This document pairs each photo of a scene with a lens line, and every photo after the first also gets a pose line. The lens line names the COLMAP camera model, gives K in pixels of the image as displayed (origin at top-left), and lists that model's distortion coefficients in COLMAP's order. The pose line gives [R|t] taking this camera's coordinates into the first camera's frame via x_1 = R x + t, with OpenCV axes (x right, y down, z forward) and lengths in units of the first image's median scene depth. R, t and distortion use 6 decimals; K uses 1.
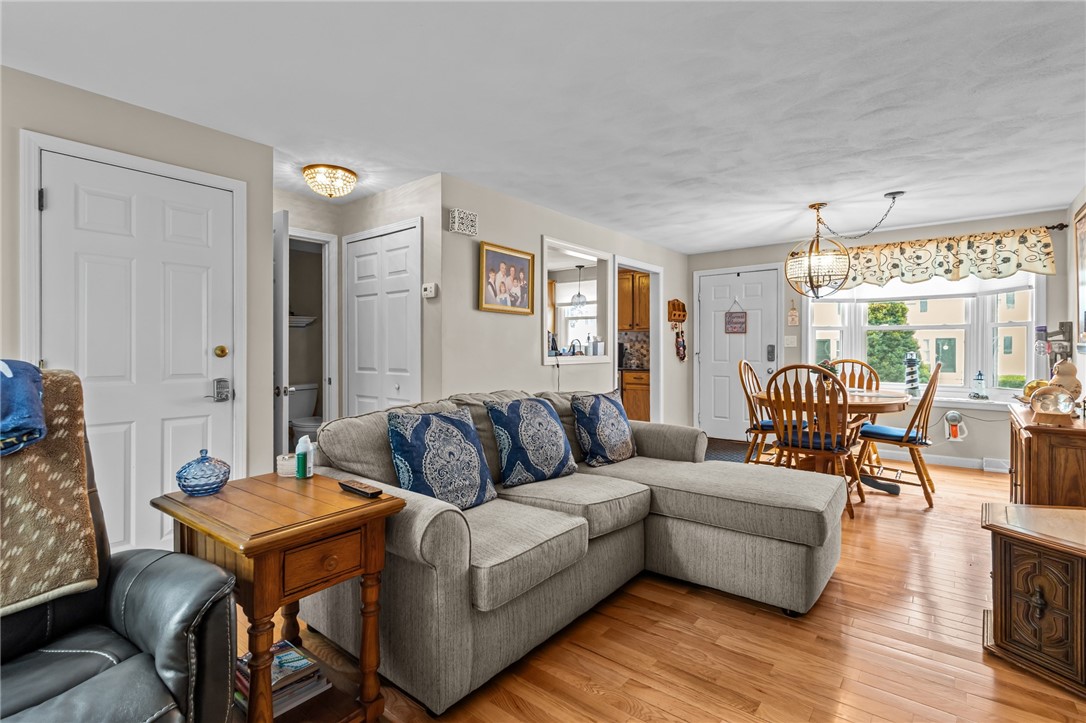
lens RADIAL K [[505.5, 0, 542.0], [0, 505.5, 345.9], [0, 0, 1]] dist [-0.000083, -0.000350]
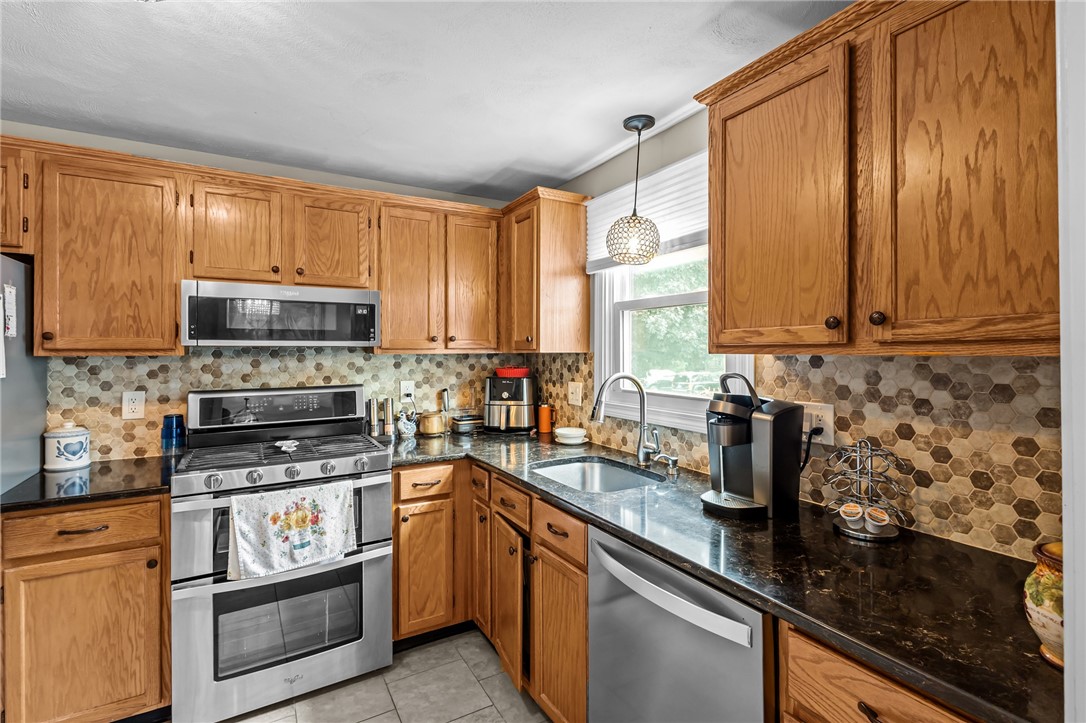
lens RADIAL K [[505.5, 0, 542.0], [0, 505.5, 345.9], [0, 0, 1]] dist [-0.000083, -0.000350]
pose [[0.930748, -0.001599, -0.365657, 0.294452], [0.000639, 0.999996, -0.002746, -0.065466], [0.365660, 0.002323, 0.930746, 1.629093]]
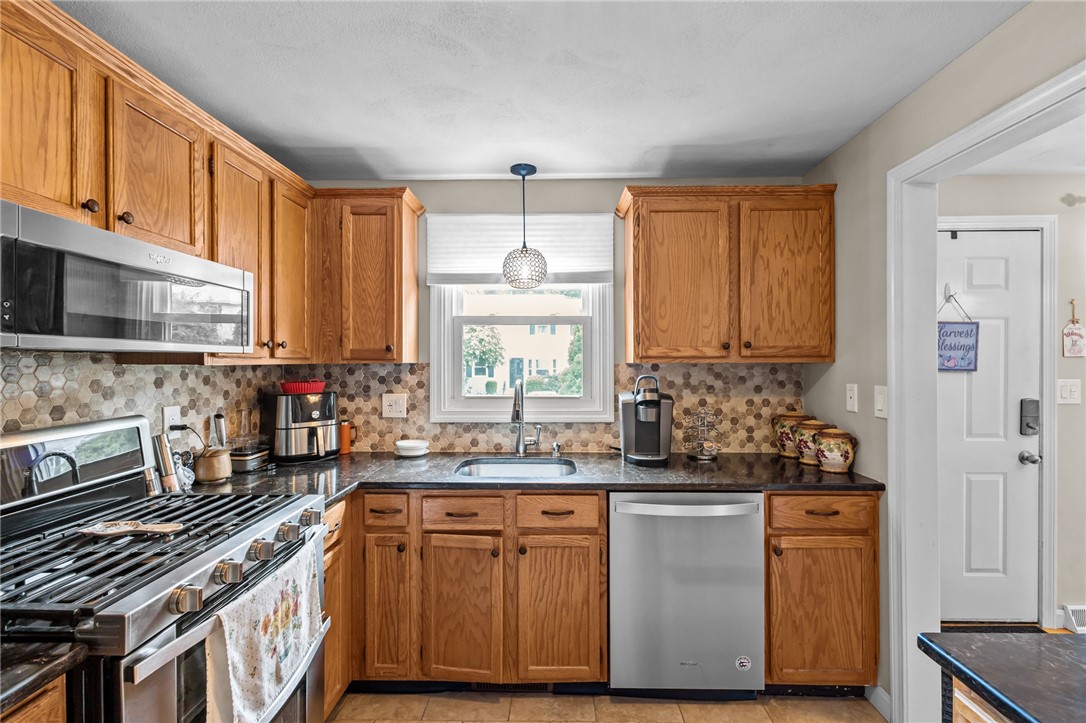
lens RADIAL K [[508.6, 0, 543.0], [0, 508.6, 361.5], [0, 0, 1]] dist [0.003317, 0.000322]
pose [[0.788680, 0.003634, 0.614793, -0.285608], [-0.004687, 0.999989, 0.000101, -0.060231], [-0.614786, -0.002961, 0.788688, 1.644826]]
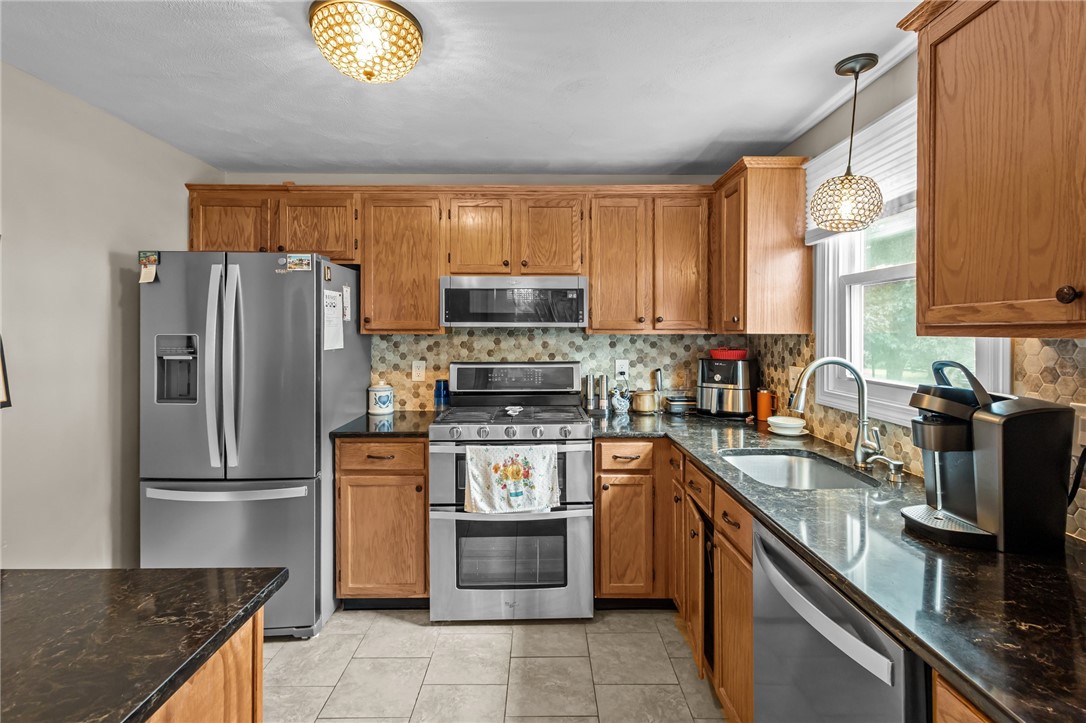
lens RADIAL K [[508.5, 0, 537.3], [0, 508.5, 327.6], [0, 0, 1]] dist [-0.002313, -0.000583]
pose [[0.621568, -0.000770, -0.783360, 0.392965], [0.000420, 1.000000, -0.000649, -0.065722], [0.783360, 0.000074, 0.621568, 1.660255]]
